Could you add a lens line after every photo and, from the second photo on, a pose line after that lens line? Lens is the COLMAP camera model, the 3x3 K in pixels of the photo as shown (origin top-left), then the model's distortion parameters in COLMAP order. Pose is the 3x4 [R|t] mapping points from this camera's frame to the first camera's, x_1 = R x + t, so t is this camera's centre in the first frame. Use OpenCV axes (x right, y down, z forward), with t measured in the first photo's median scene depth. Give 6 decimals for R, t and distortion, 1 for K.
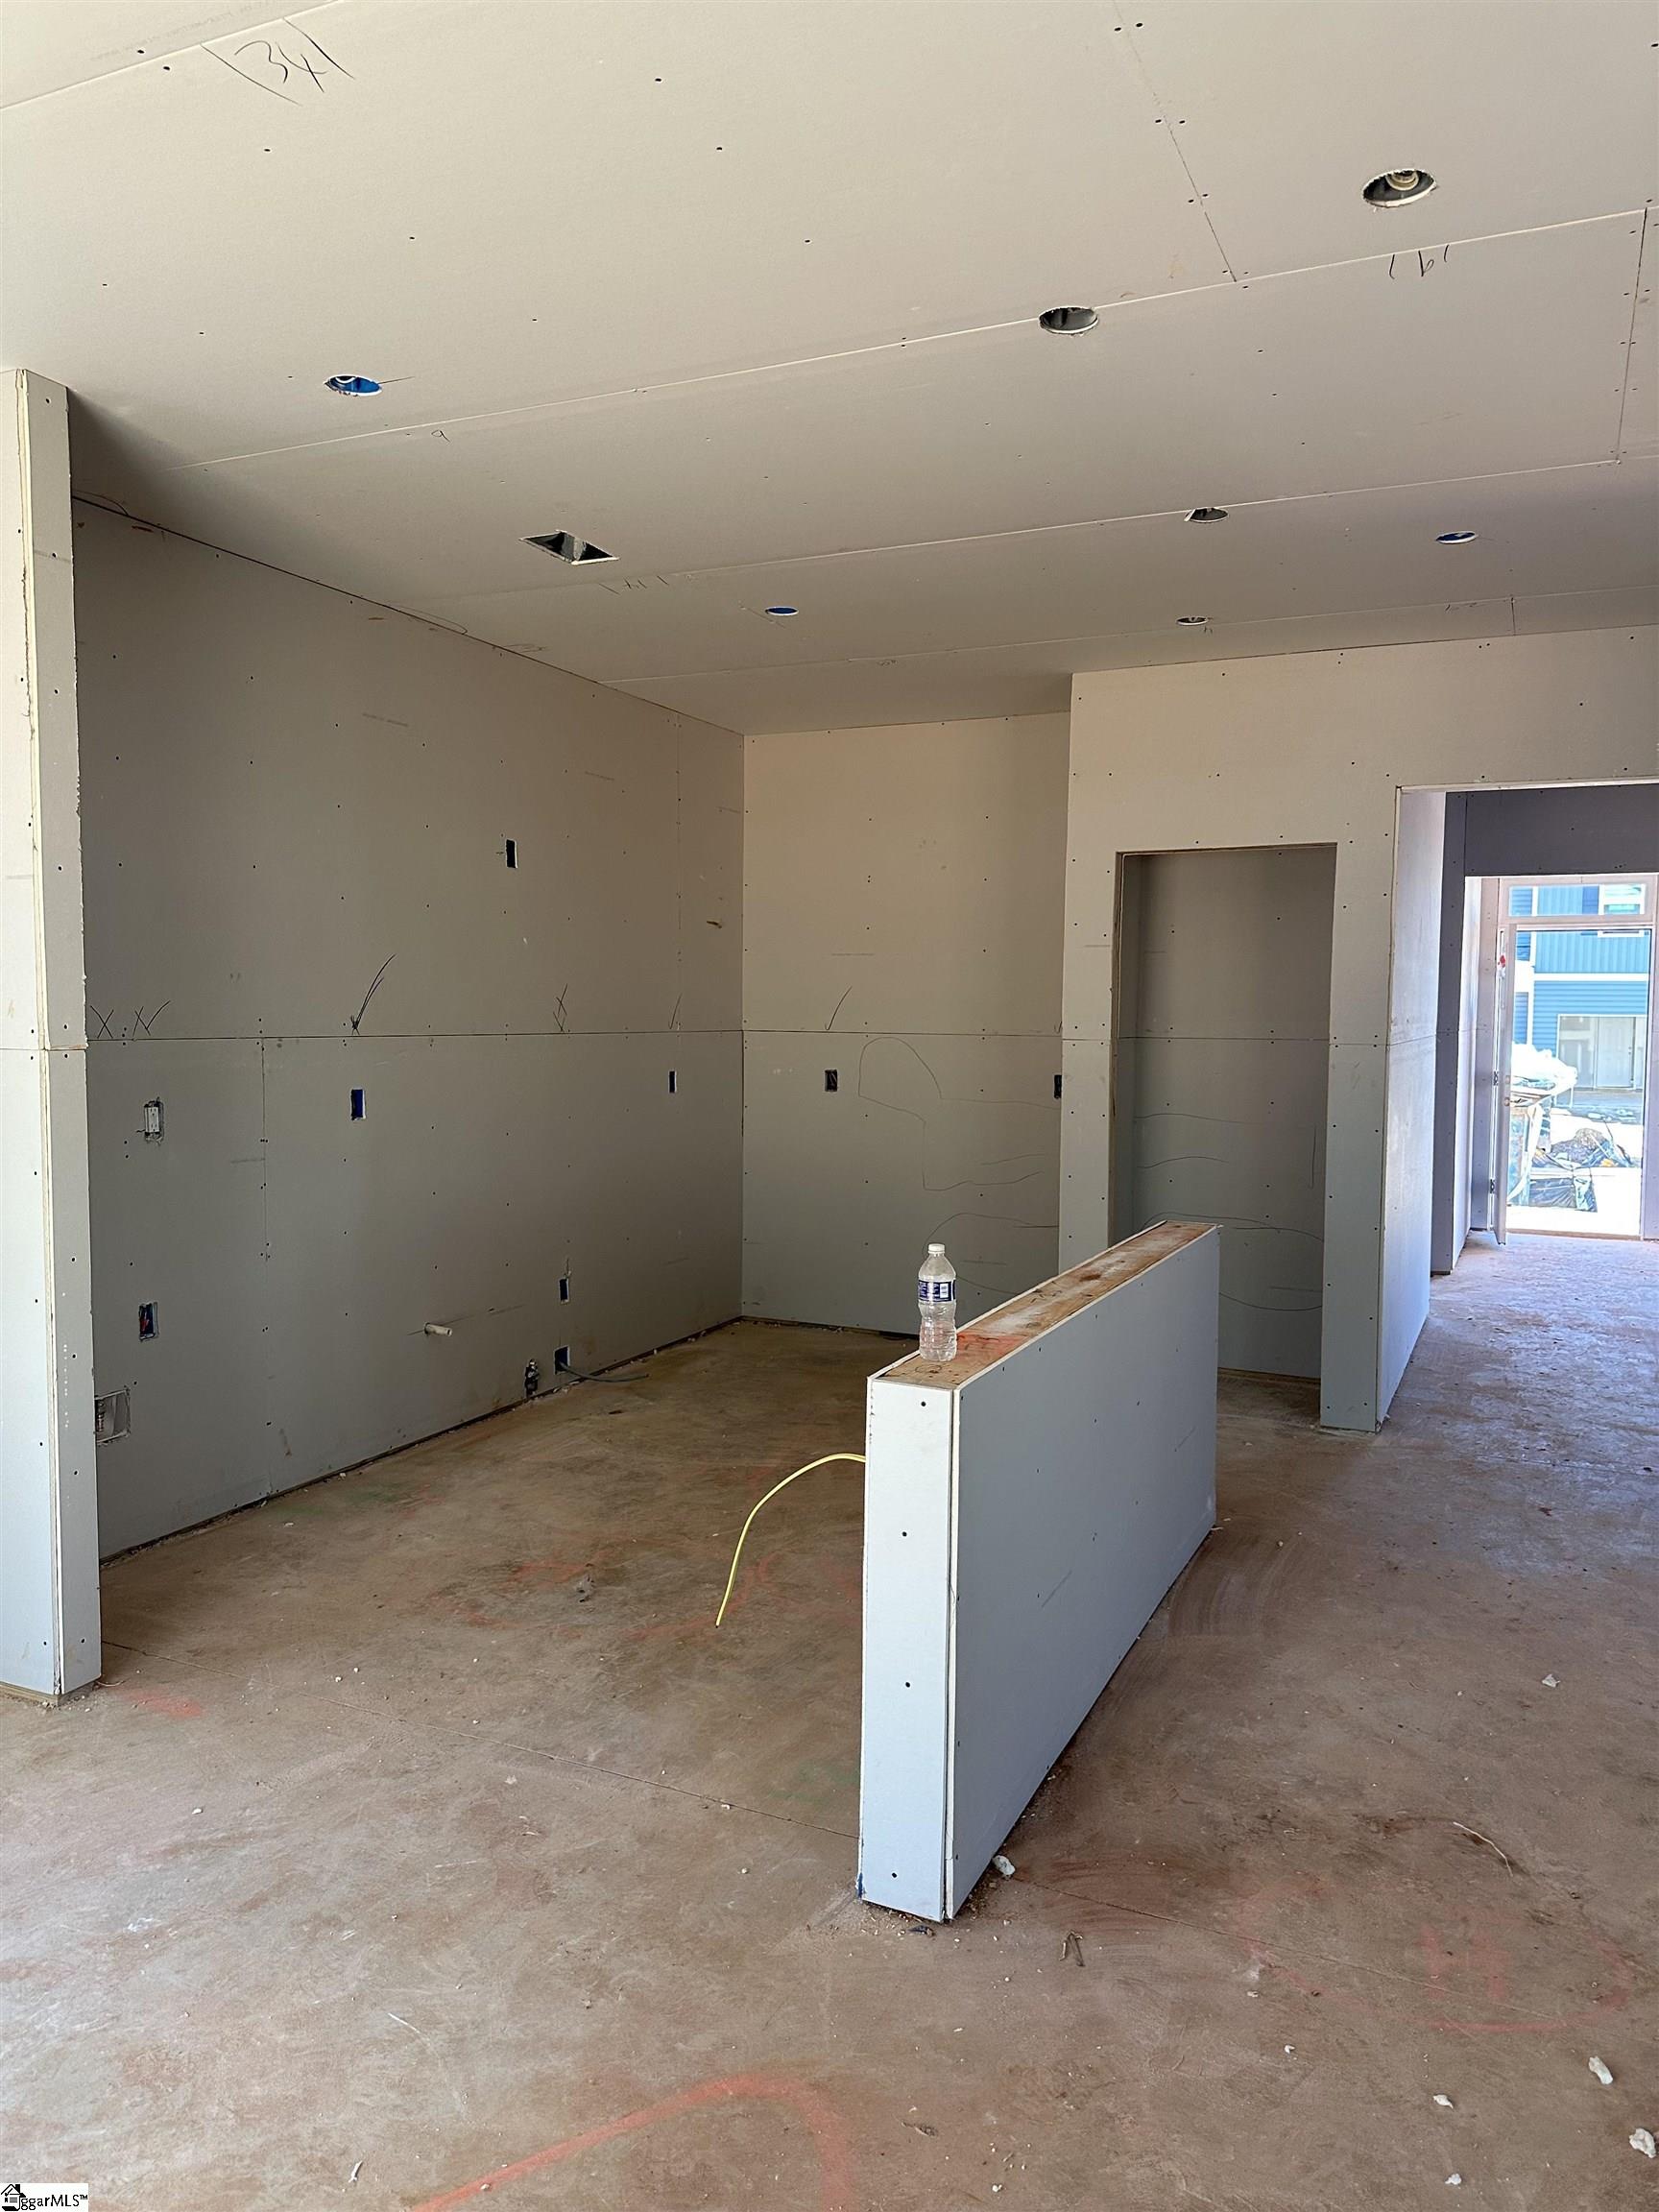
lens RADIAL K [[1535.9, 0, 829.5], [0, 1535.9, 1106.0], [0, 0, 1]] dist [0.102063, -0.143042]
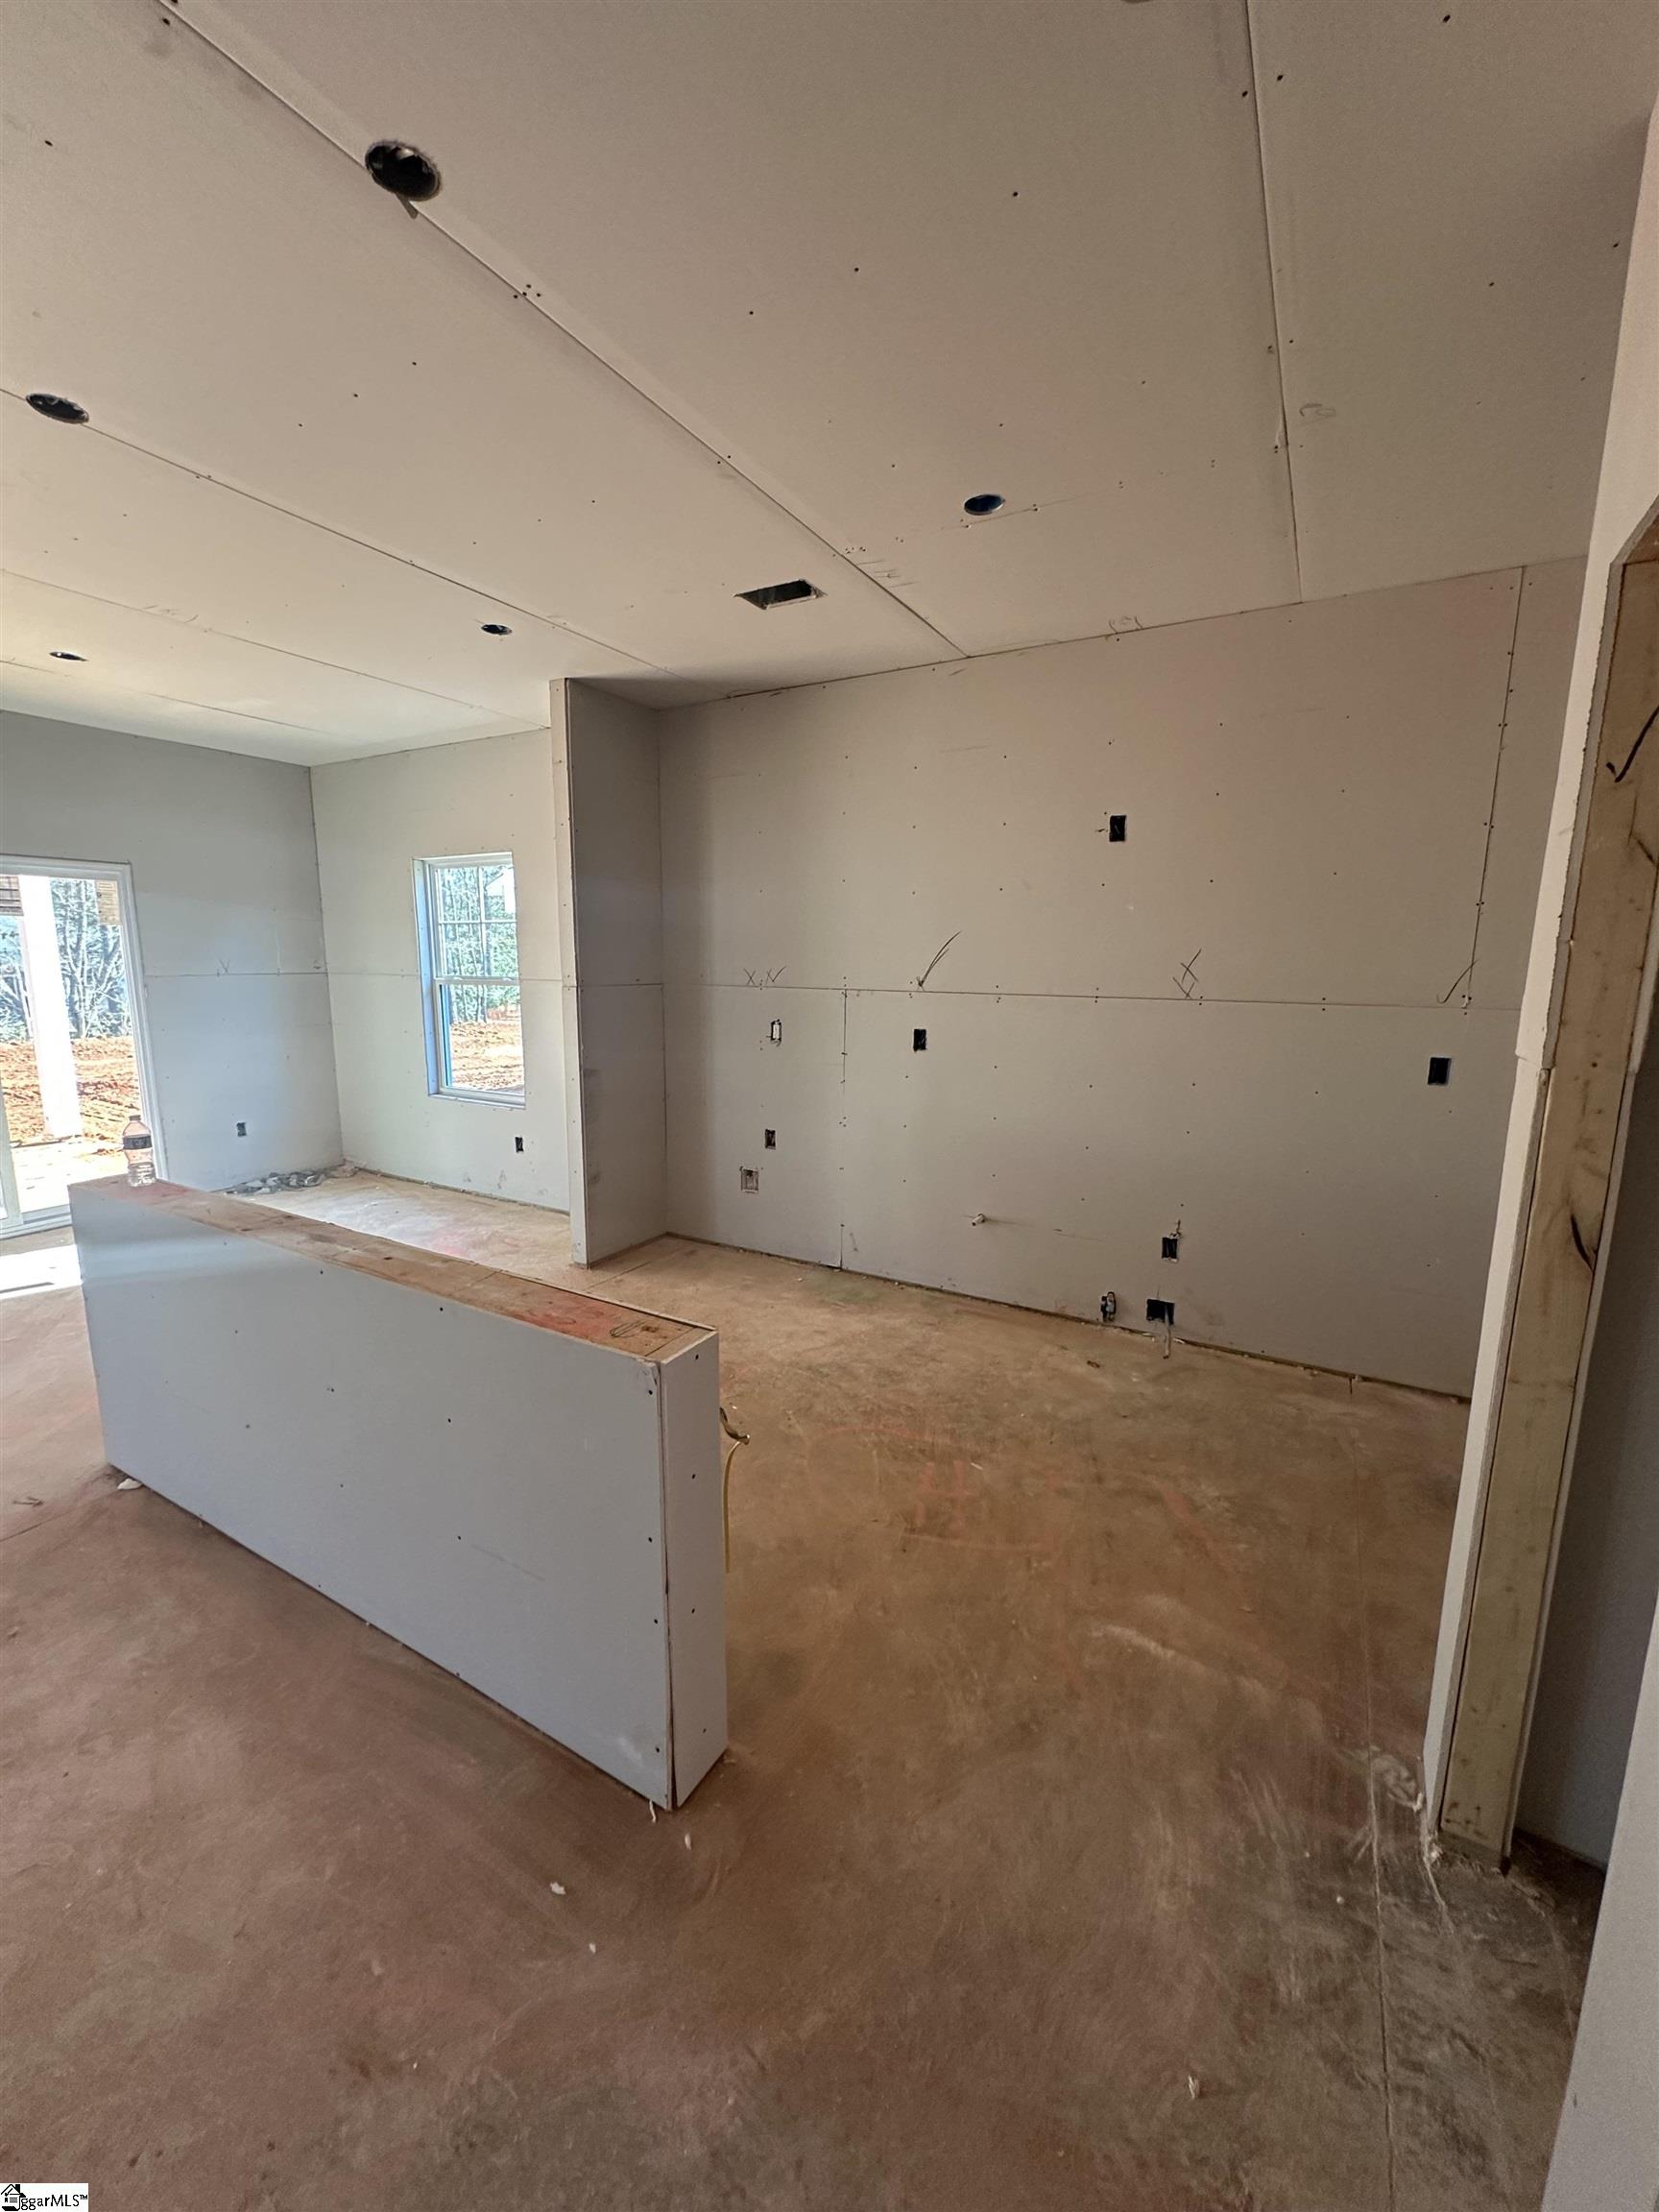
lens RADIAL K [[876.6, 0, 829.5], [0, 876.6, 1106.0], [0, 0, 1]] dist [-0.002248, 0.000177]
pose [[-0.081108, 0.162683, -0.983339, 0.499760], [-0.071936, 0.983061, 0.168570, -0.070890], [0.994106, 0.084410, -0.068031, 0.976898]]
